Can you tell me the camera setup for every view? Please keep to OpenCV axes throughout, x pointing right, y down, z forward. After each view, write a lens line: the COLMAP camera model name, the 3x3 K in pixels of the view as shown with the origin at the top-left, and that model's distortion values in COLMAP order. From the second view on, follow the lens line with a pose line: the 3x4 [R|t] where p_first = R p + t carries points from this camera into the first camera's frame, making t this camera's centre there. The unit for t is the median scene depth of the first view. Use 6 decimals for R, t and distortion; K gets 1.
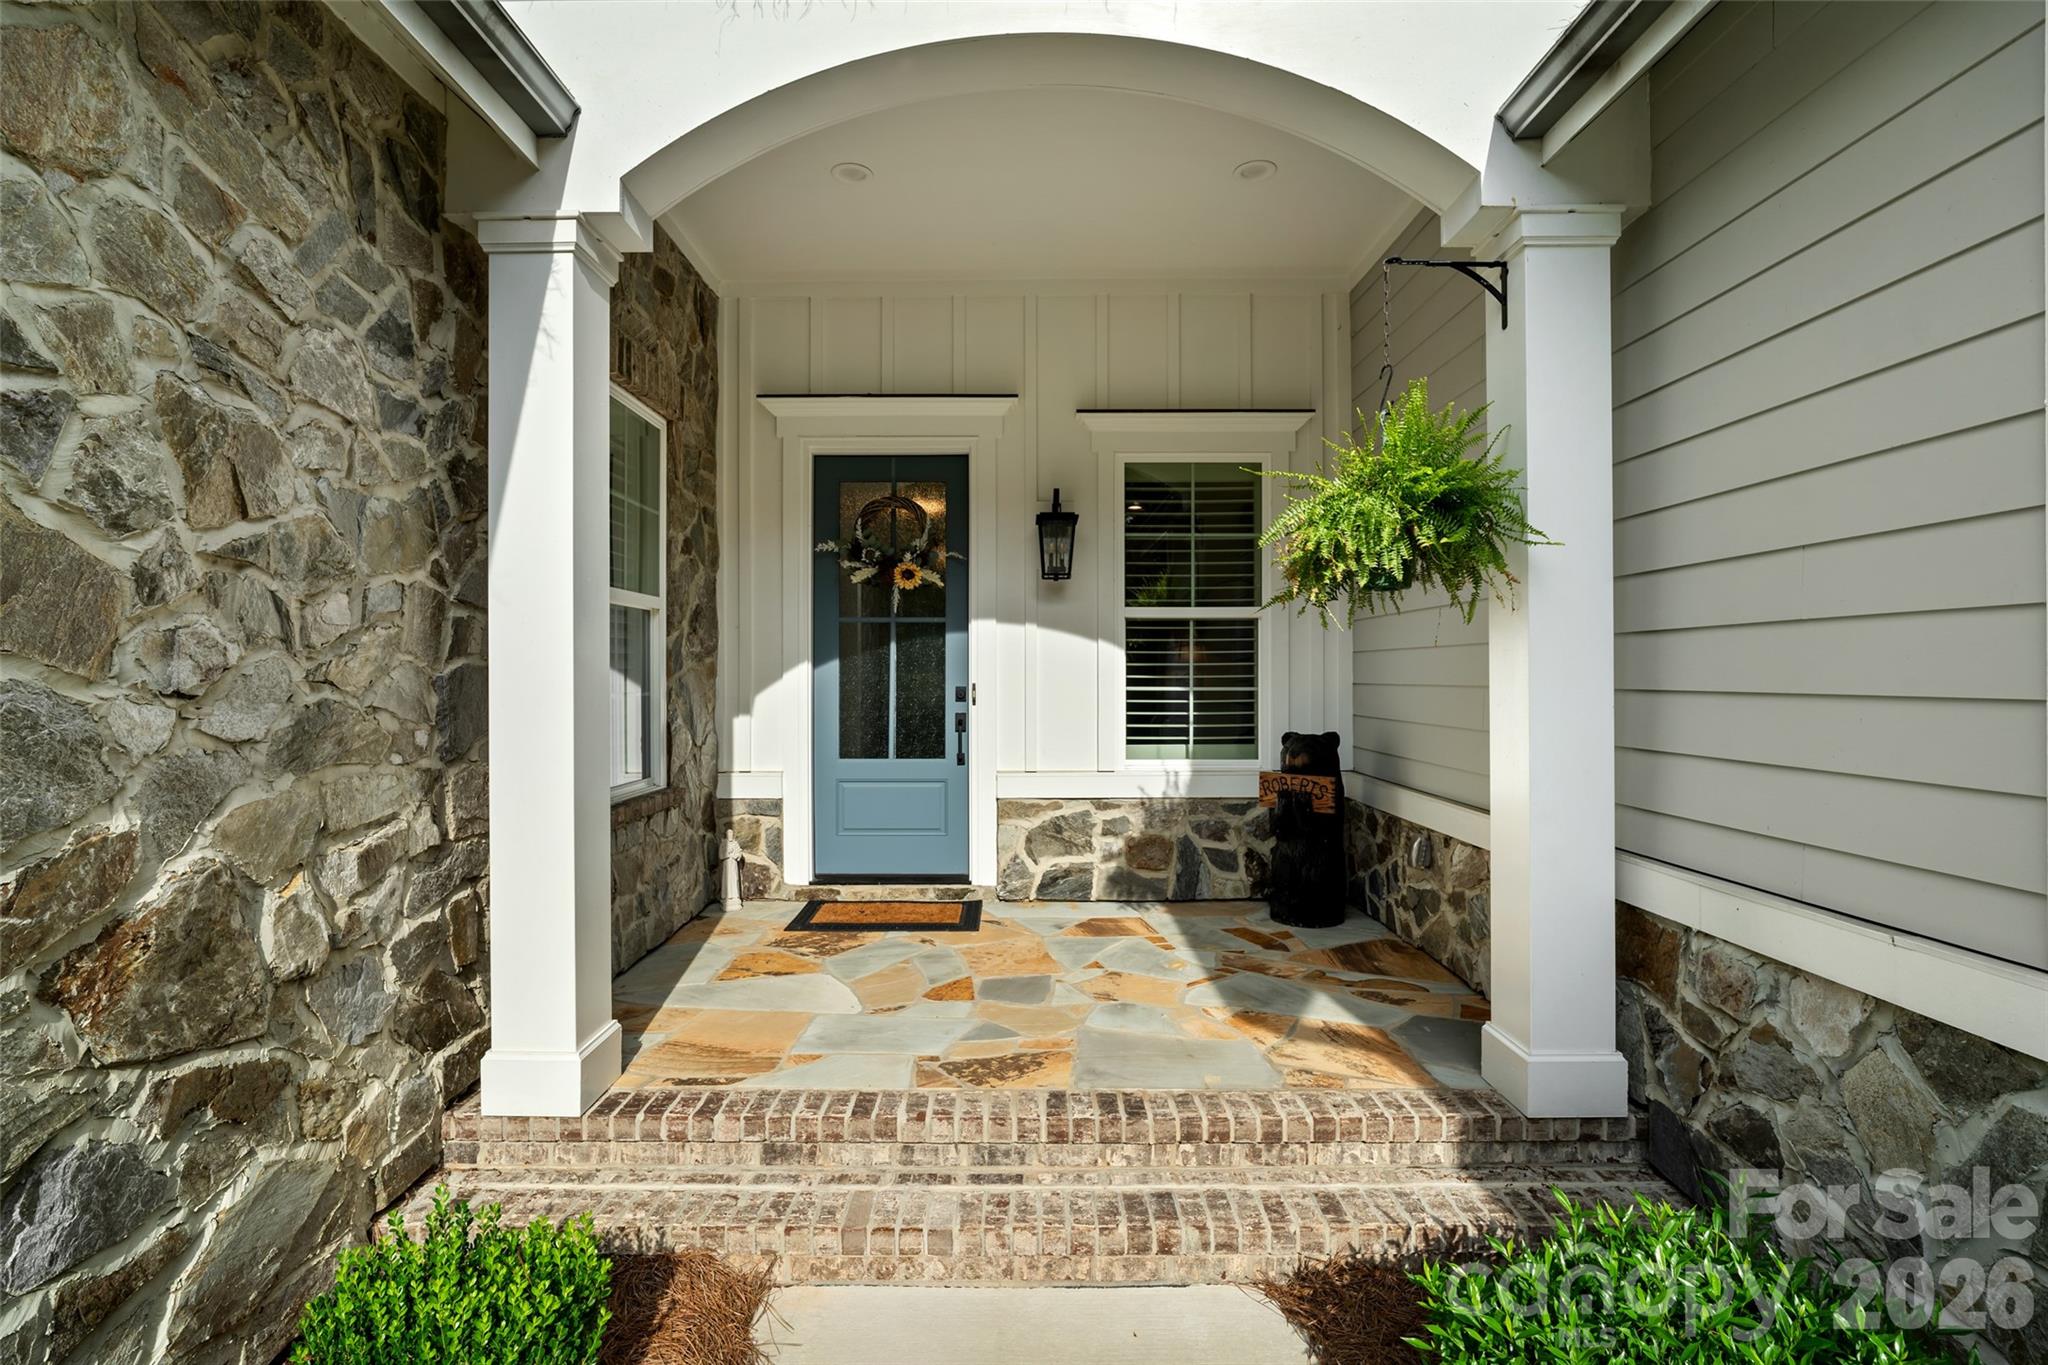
lens RADIAL K [[972.1, 0, 1019.2], [0, 972.1, 680.9], [0, 0, 1]] dist [-0.005002, 0.000534]
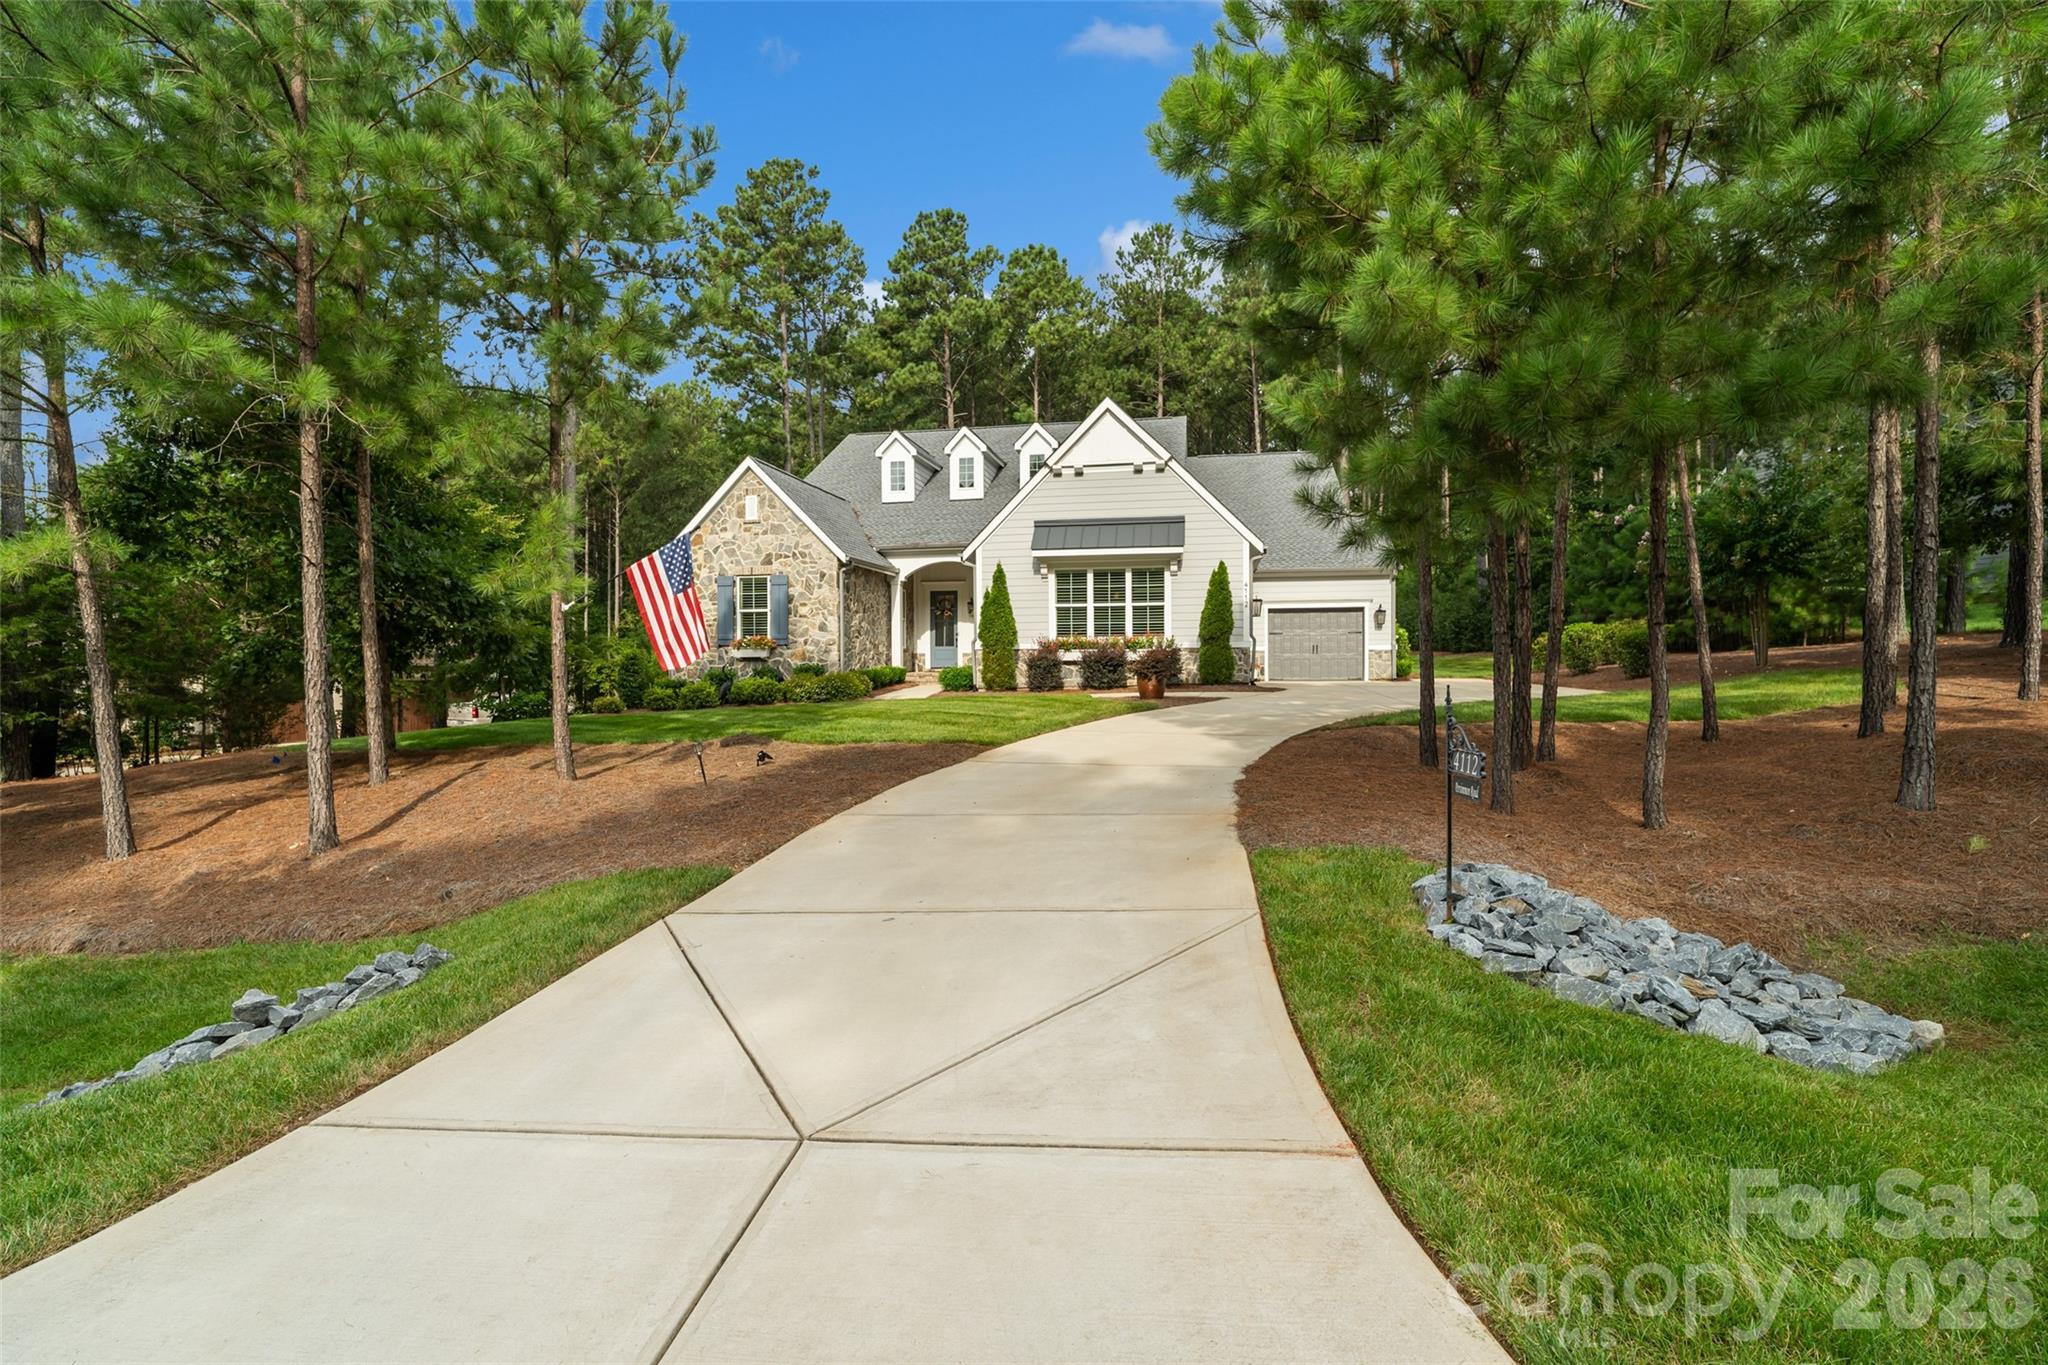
lens RADIAL K [[972.1, 0, 1026.2], [0, 972.1, 677.3], [0, 0, 1]] dist [-0.005002, 0.000534]
pose [[0.985338, -0.004583, -0.170553, 1.286078], [0.006083, 0.999947, 0.008275, 0.214677], [0.170506, -0.009192, 0.985314, -4.419787]]
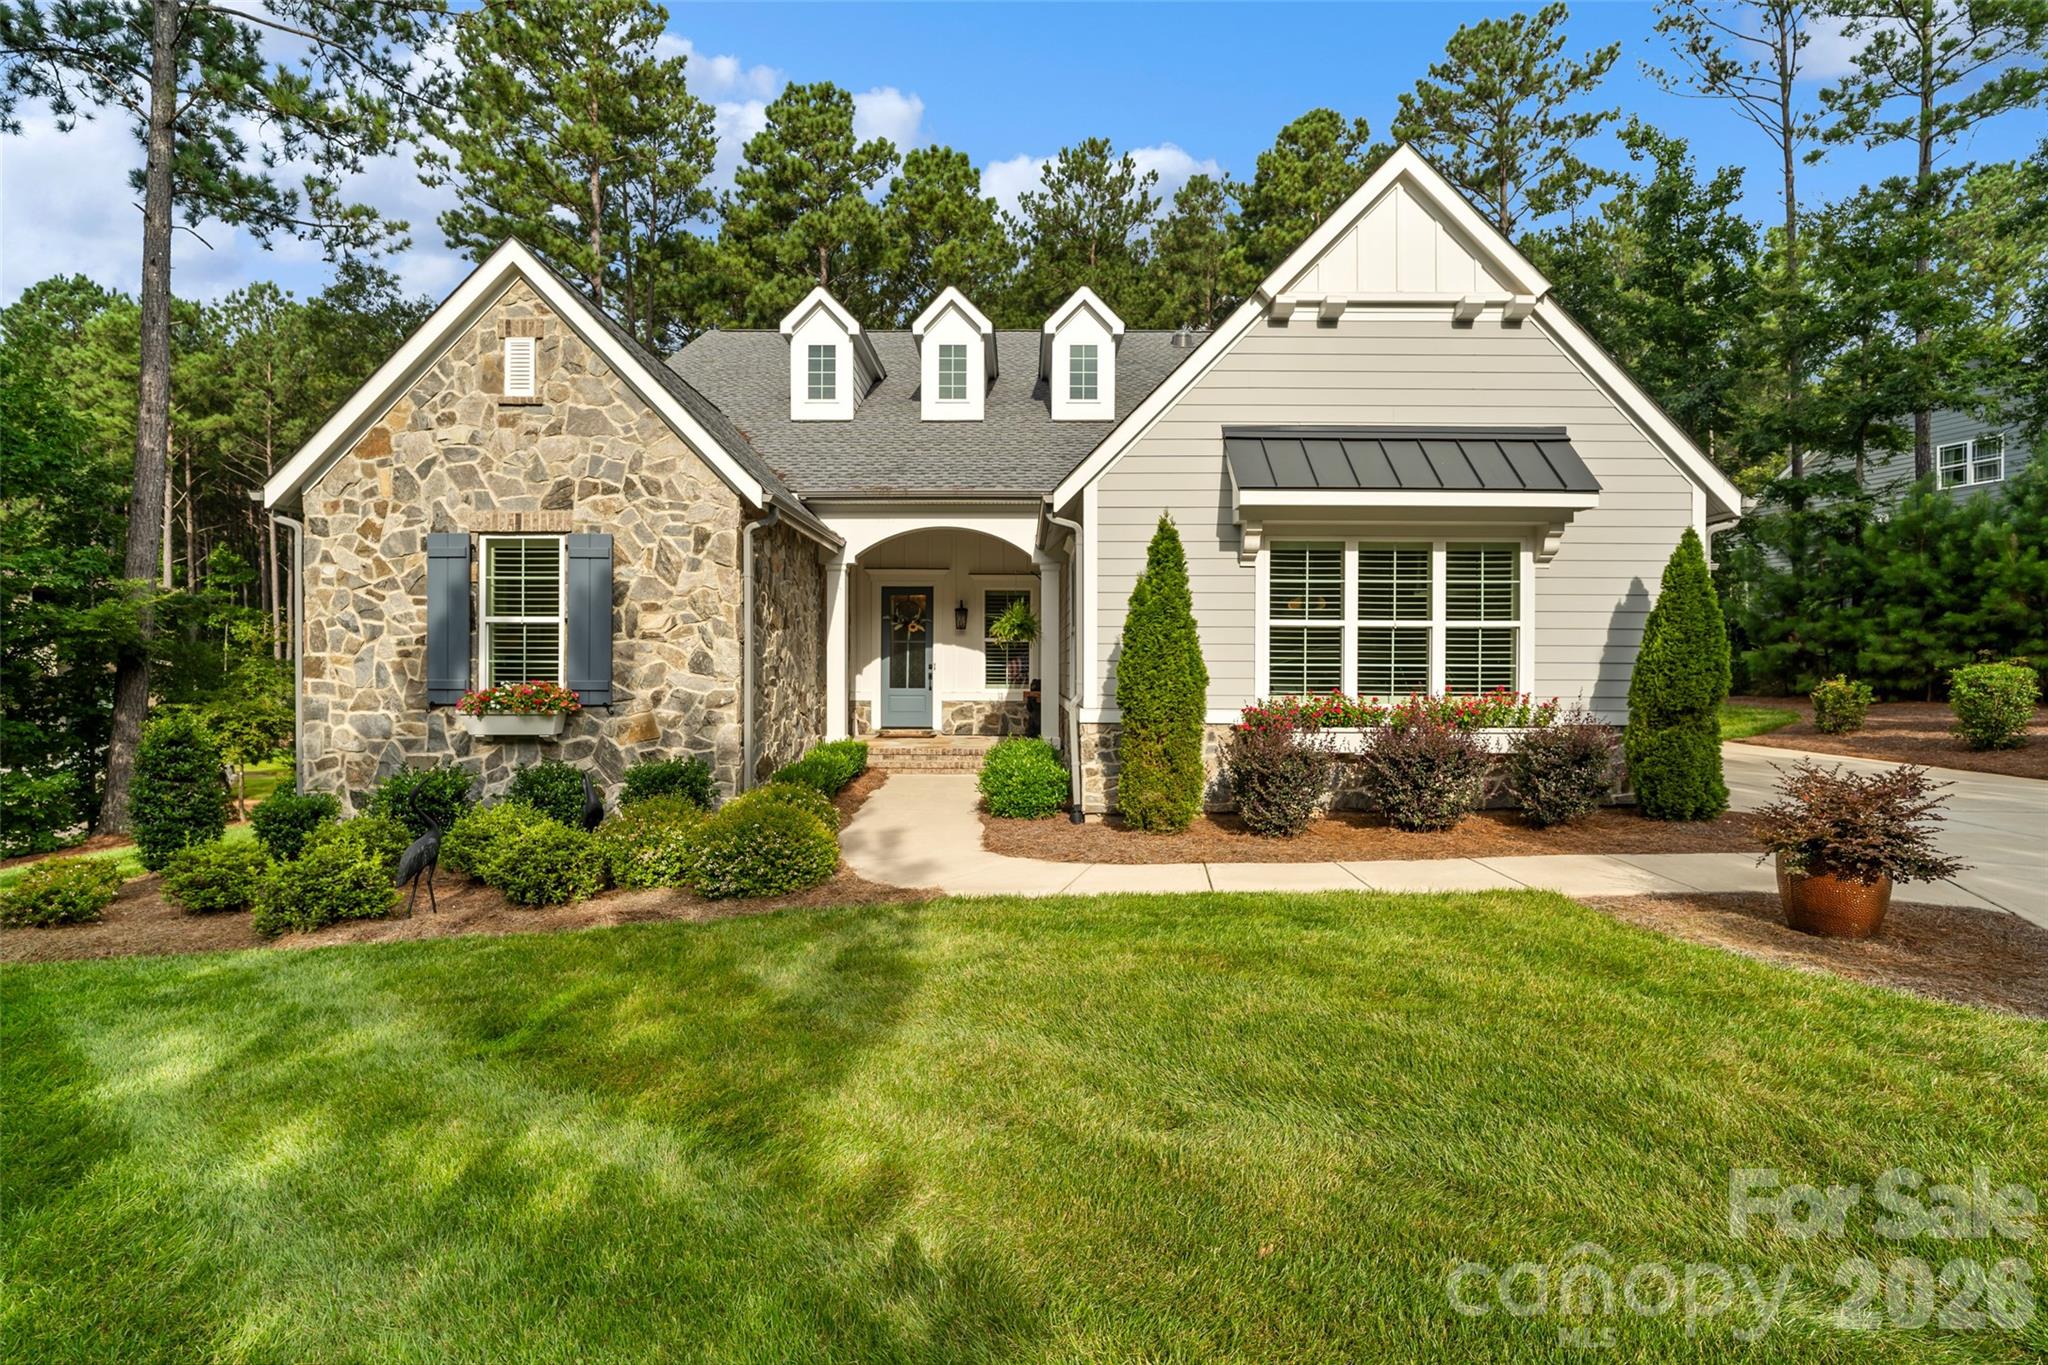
lens RADIAL K [[972.1, 0, 1027.5], [0, 972.1, 676.7], [0, 0, 1]] dist [-0.005002, 0.000534]
pose [[0.999926, 0.003149, 0.011729, 0.208690], [-0.003181, 0.999991, 0.002709, 0.035139], [-0.011721, -0.002746, 0.999928, -2.042541]]
